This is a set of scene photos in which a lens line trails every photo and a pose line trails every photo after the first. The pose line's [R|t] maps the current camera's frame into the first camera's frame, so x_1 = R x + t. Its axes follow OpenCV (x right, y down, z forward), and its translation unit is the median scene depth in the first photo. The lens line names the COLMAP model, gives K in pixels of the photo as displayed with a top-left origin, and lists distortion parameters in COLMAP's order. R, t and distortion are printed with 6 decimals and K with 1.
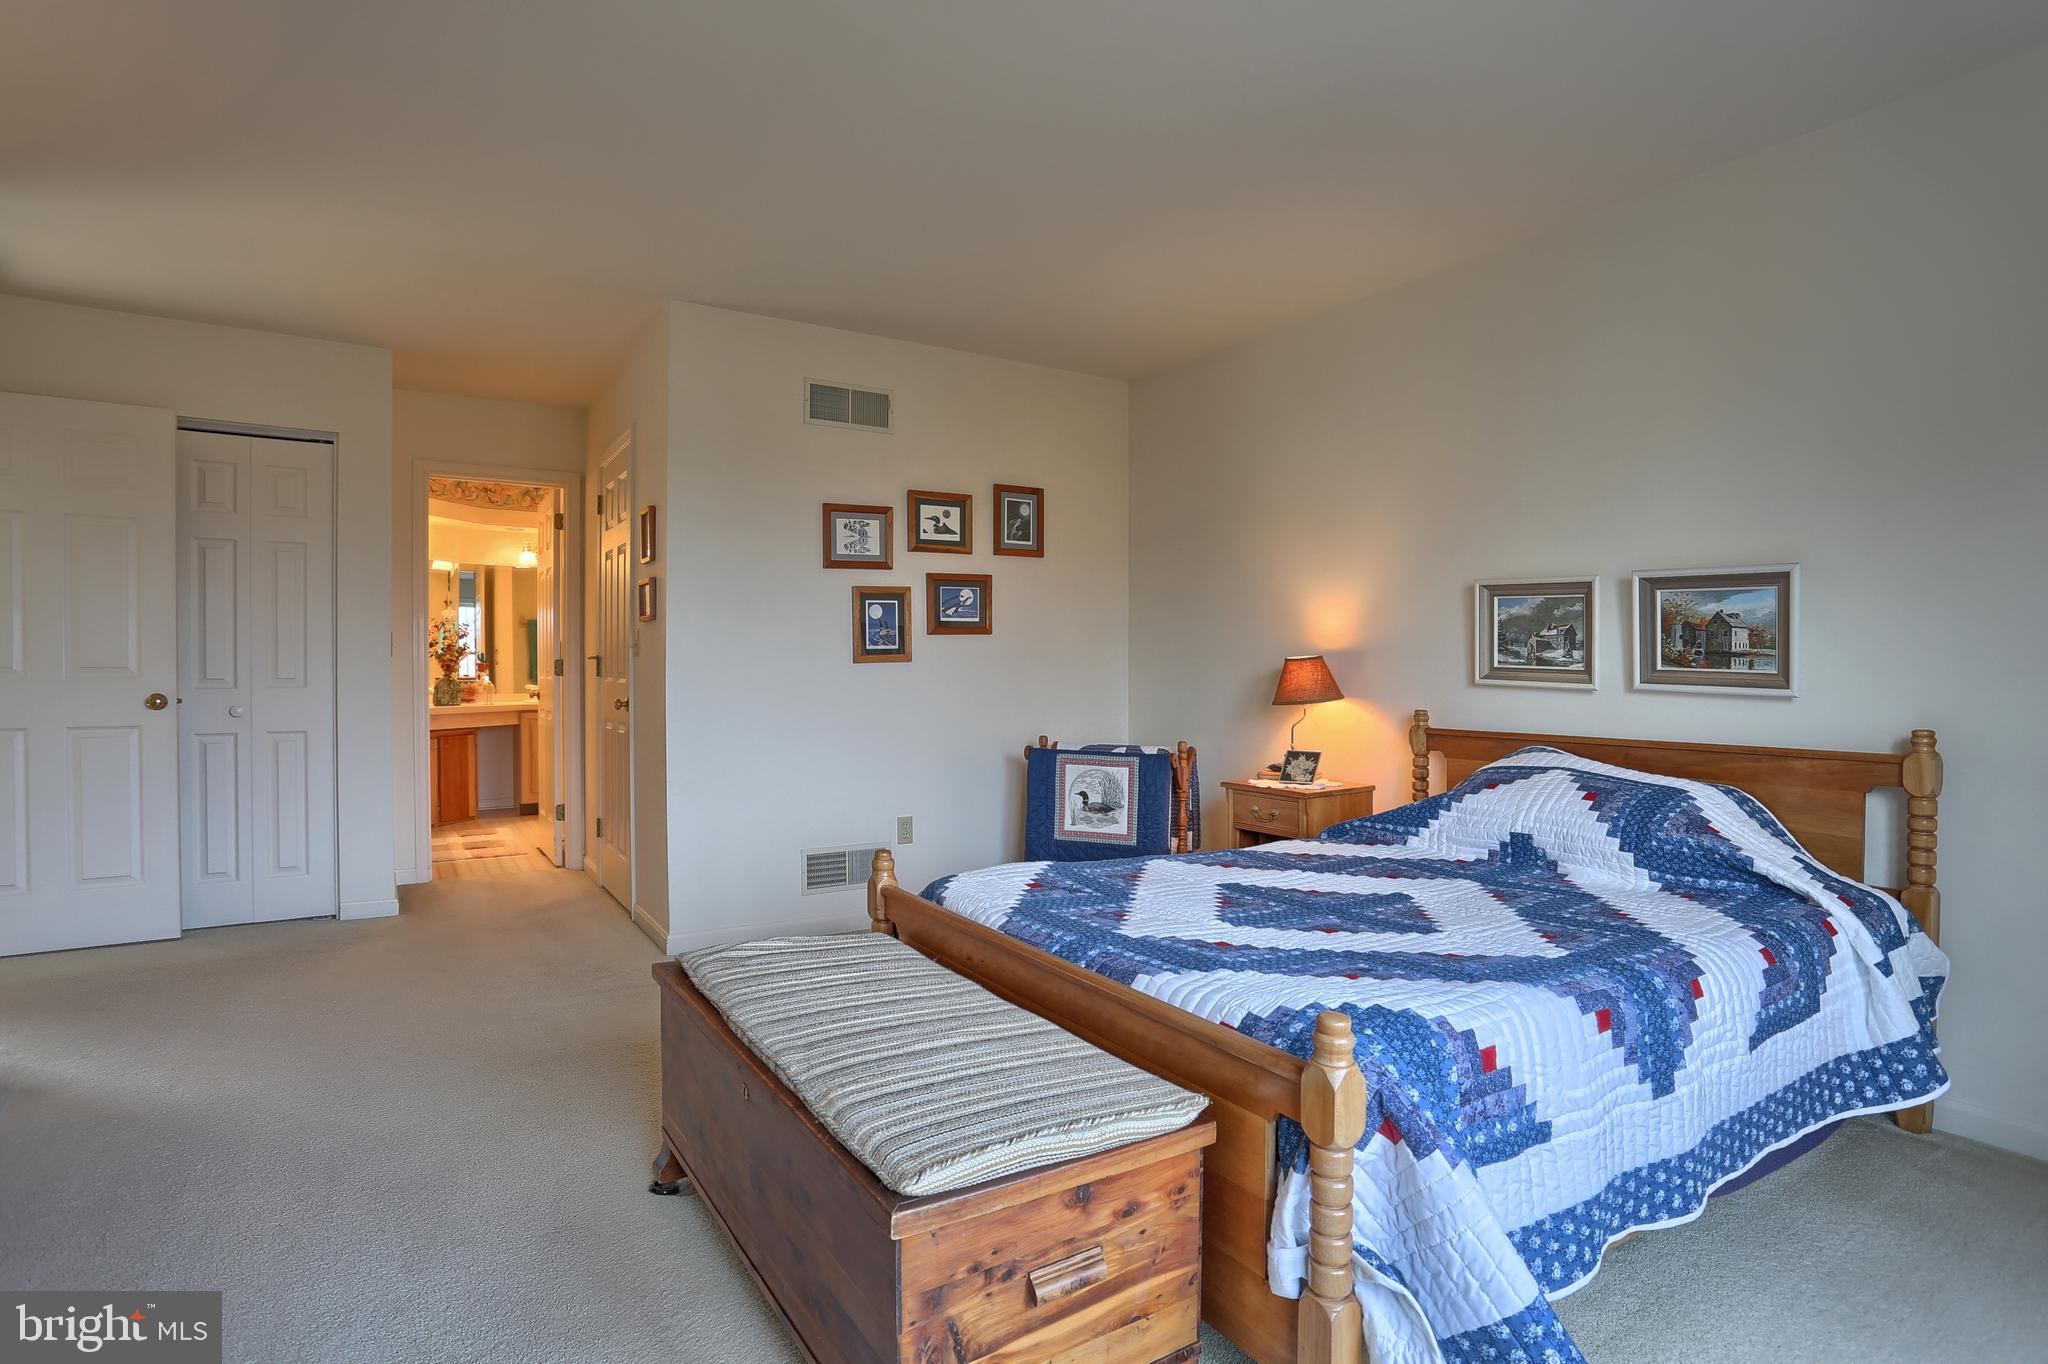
lens RADIAL K [[1053.4, 0, 1024.0], [0, 1053.4, 682.0], [0, 0, 1]] dist [-0.054795, 0.000409]
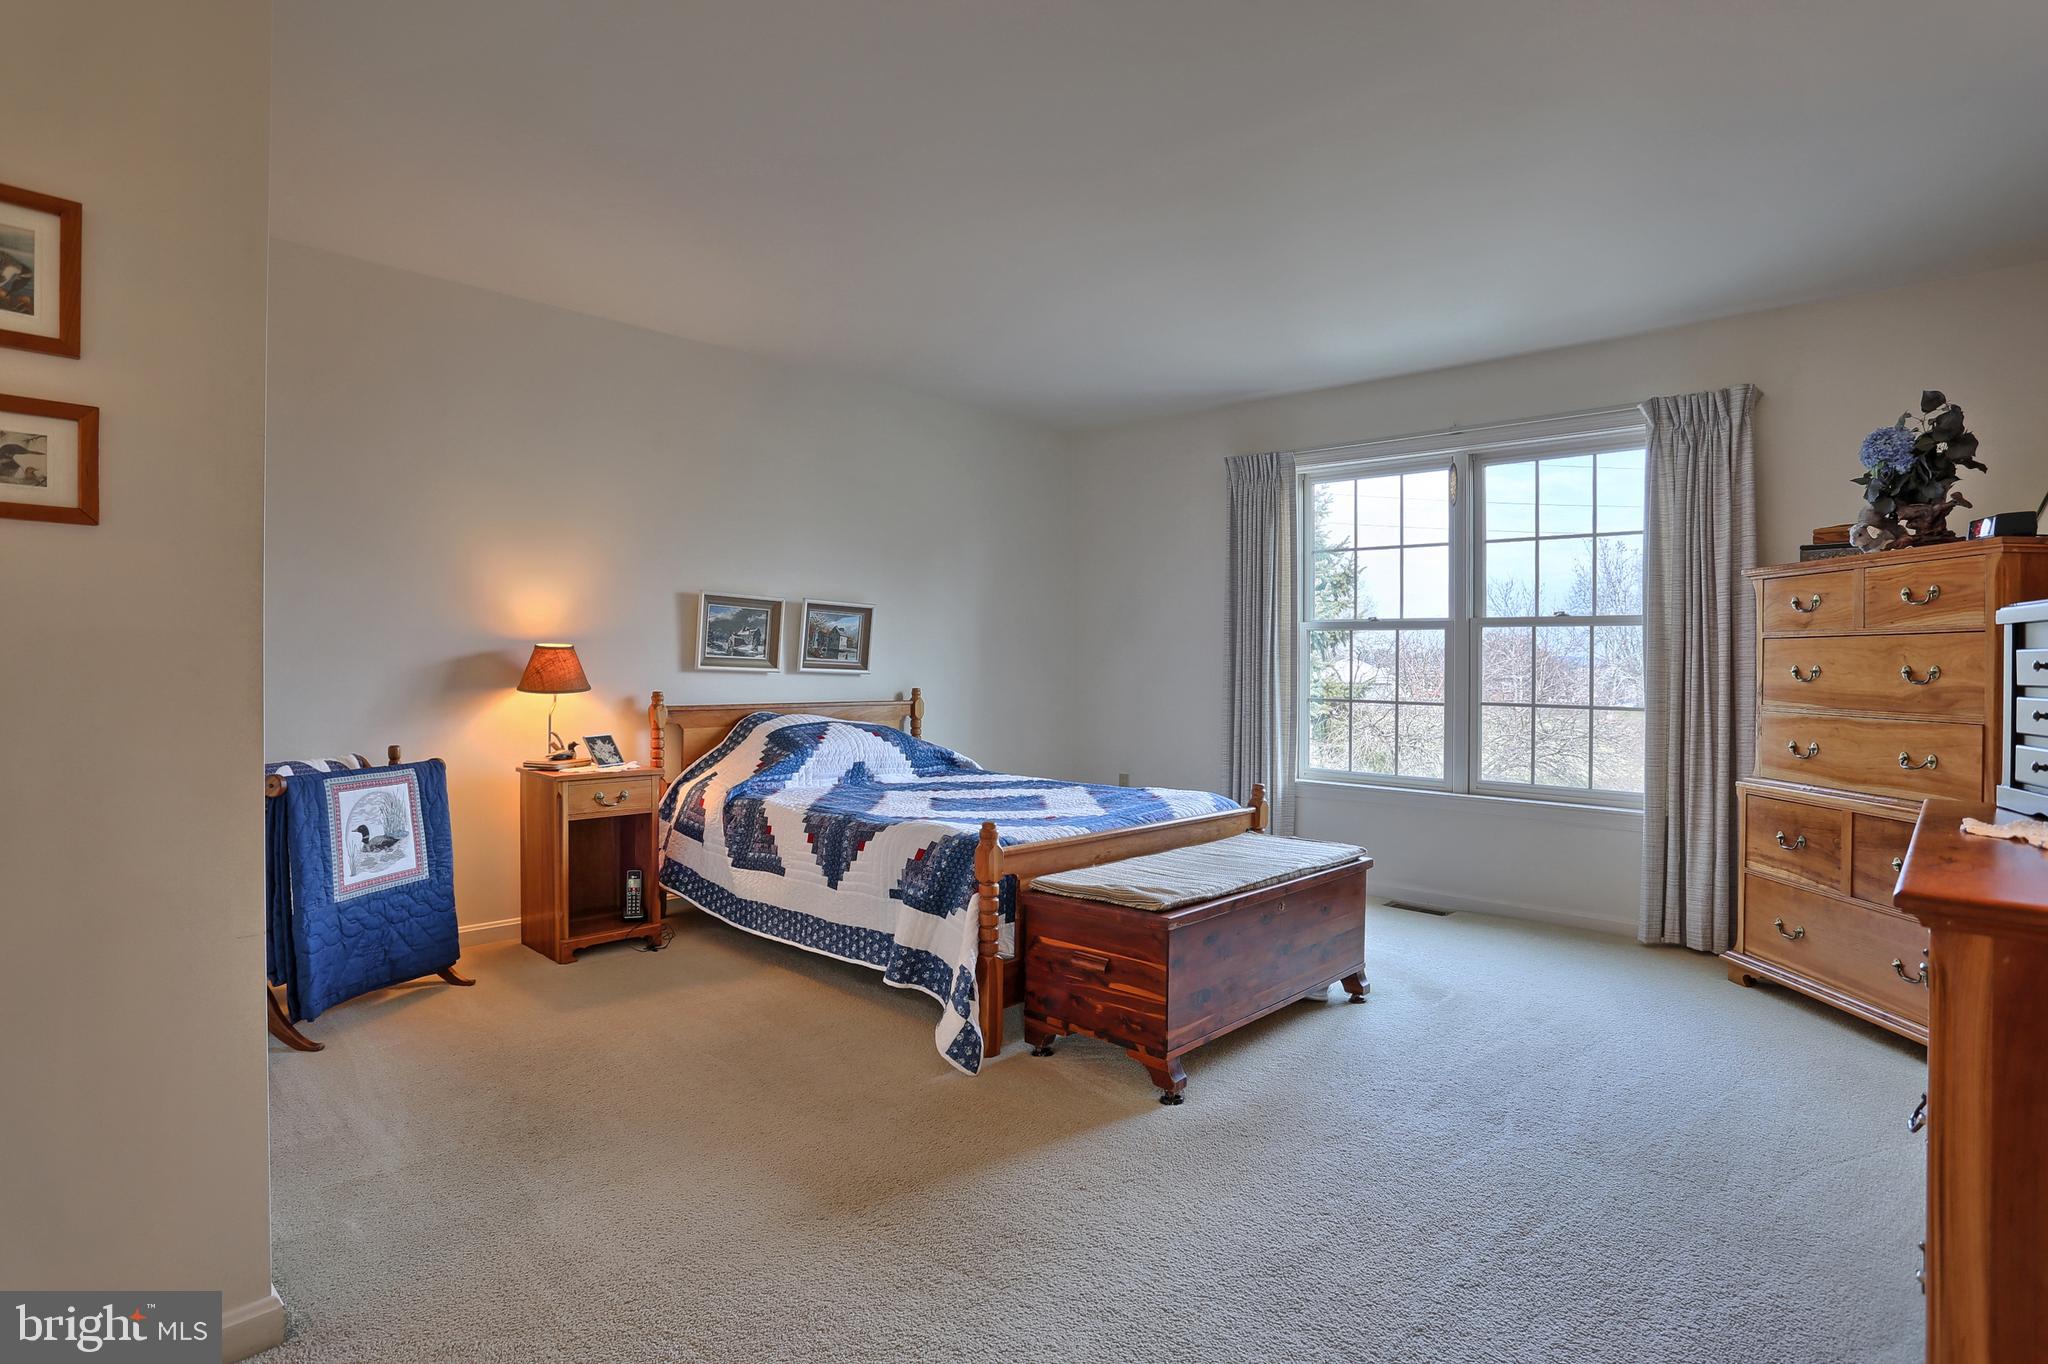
lens RADIAL K [[1062.1, 0, 1034.2], [0, 1062.1, 657.5], [0, 0, 1]] dist [-0.000796, 0.000435]
pose [[-0.243710, -0.003339, 0.969842, -0.779271], [-0.002437, 0.999993, 0.002831, -0.014654], [-0.969845, -0.001674, -0.243717, 0.747550]]
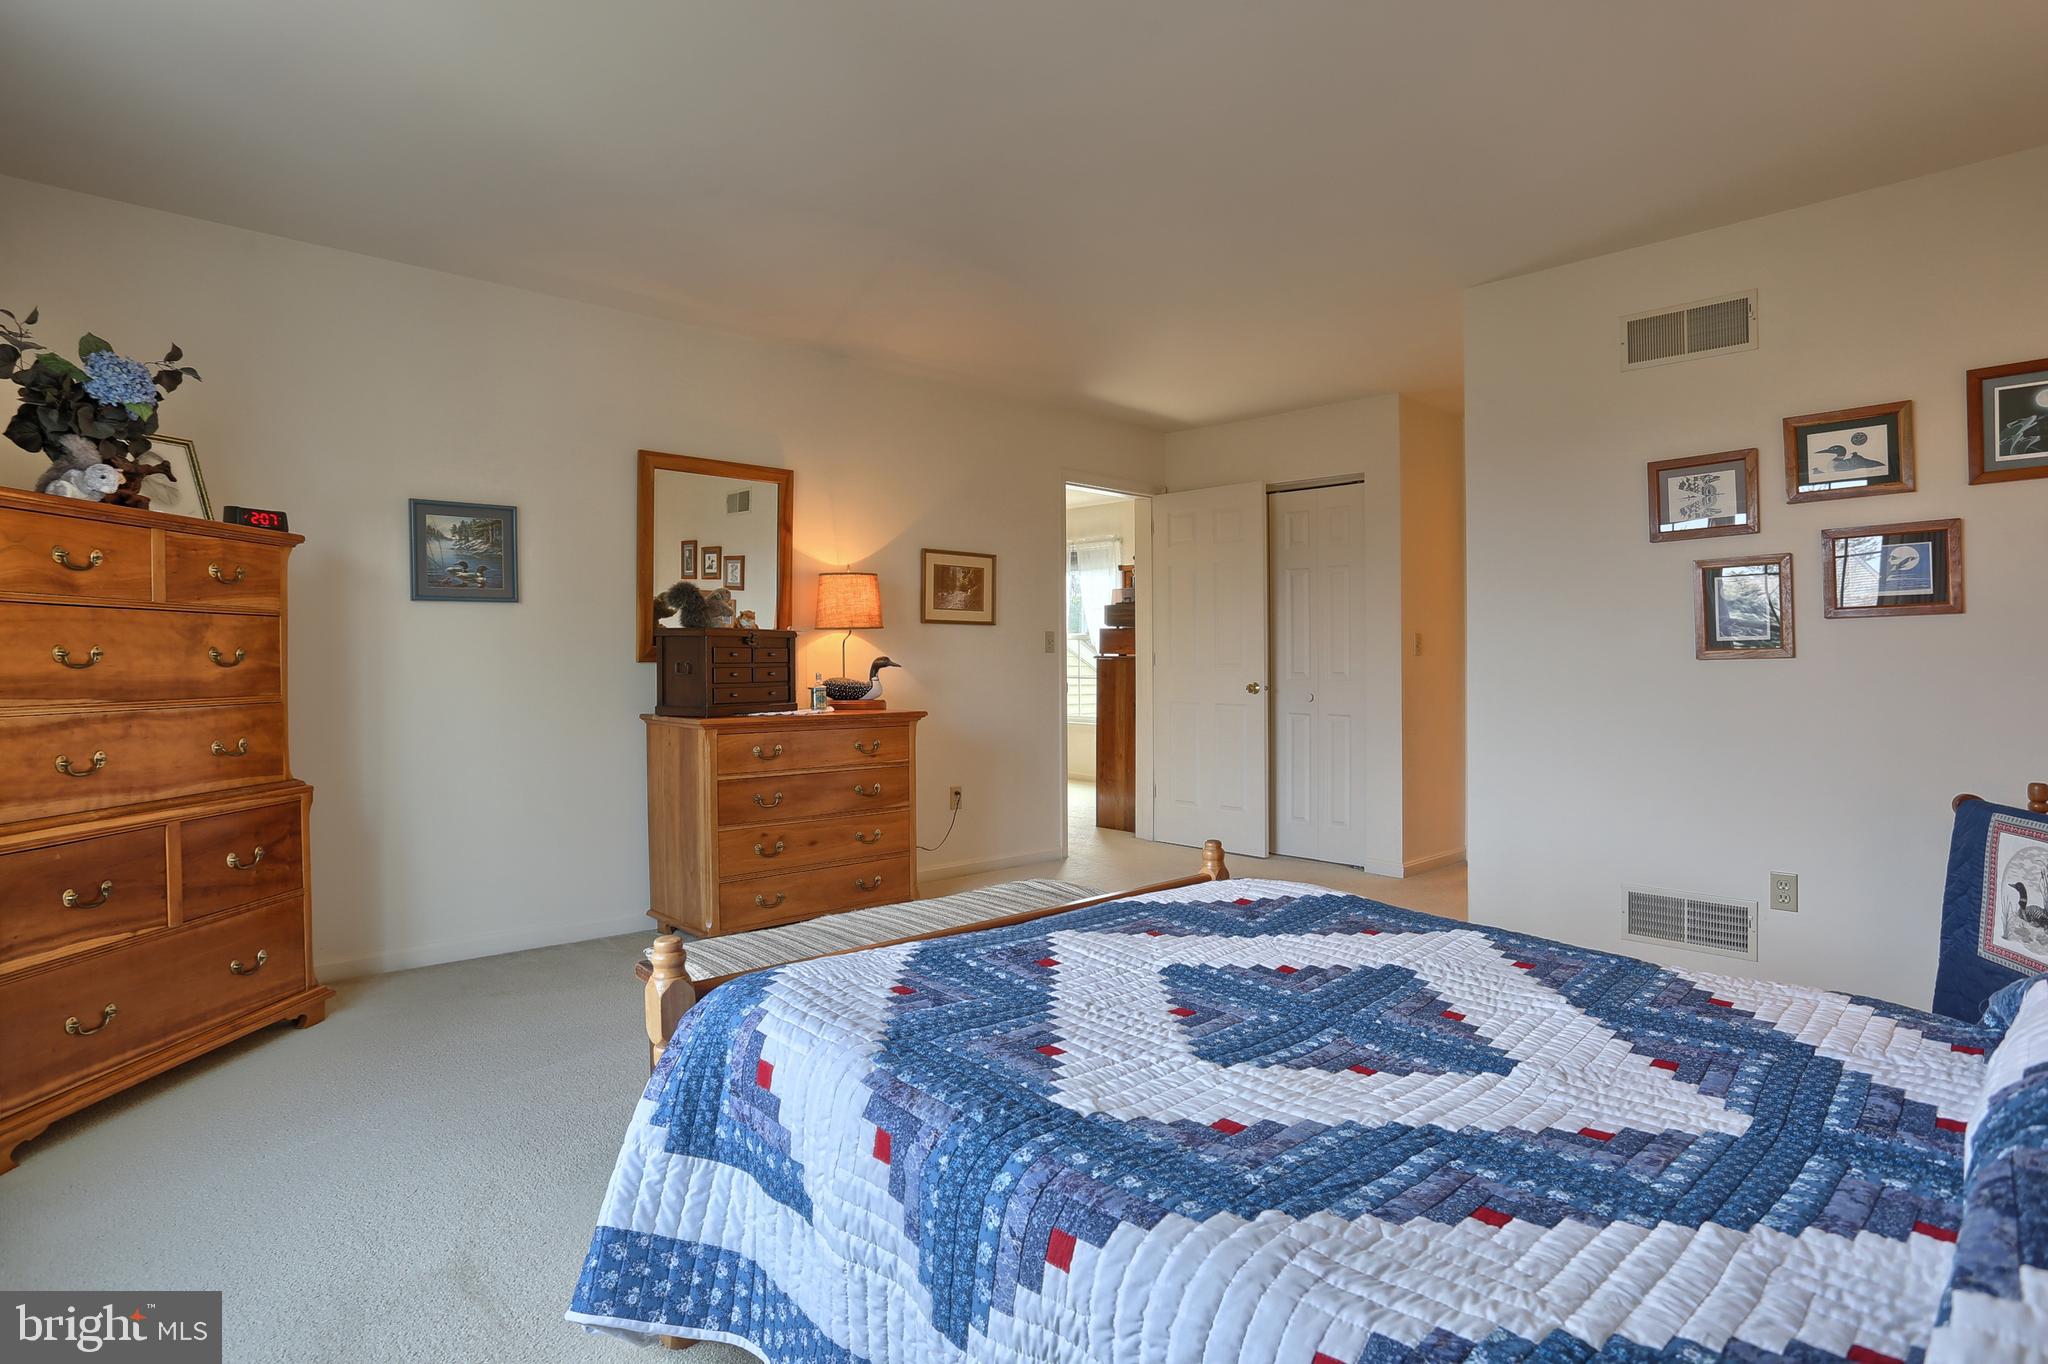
lens RADIAL K [[1092.5, 0, 1042.0], [0, 1092.5, 667.5], [0, 0, 1]] dist [-0.069886, 0.030891]
pose [[0.188081, 0.001622, -0.982152, 0.526227], [-0.016099, 0.999869, -0.001432, -0.003384], [0.982022, 0.016081, 0.188083, 0.379950]]
